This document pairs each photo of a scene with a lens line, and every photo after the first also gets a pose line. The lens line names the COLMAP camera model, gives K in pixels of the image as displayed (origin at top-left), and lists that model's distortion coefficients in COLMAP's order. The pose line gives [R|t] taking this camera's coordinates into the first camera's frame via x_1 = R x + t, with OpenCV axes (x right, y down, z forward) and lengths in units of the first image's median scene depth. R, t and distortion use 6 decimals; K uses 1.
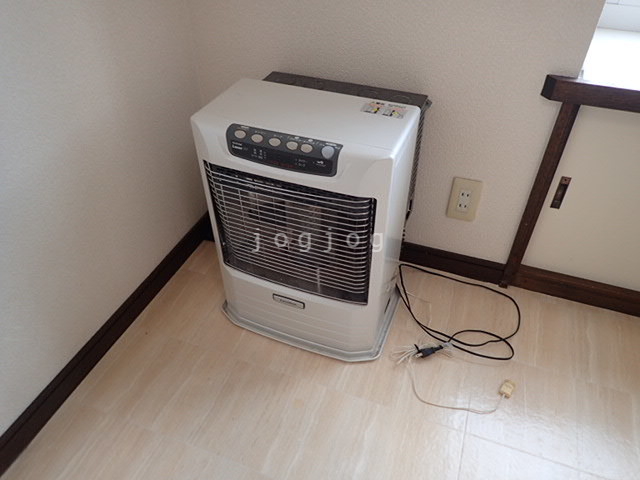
lens RADIAL K [[468.7, 0, 320.7], [0, 468.7, 239.2], [0, 0, 1]] dist [-0.002819, -0.001432]
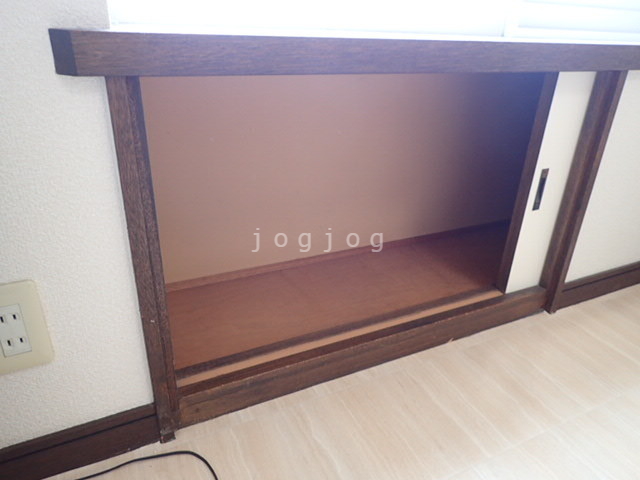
lens RADIAL K [[468.7, 0, 320.2], [0, 468.7, 239.5], [0, 0, 1]] dist [-0.002819, -0.001432]
pose [[0.670578, -0.294363, 0.680938, 0.216107], [0.450206, 0.891027, -0.058174, 0.003208], [-0.589610, 0.345573, 0.730027, 0.432248]]
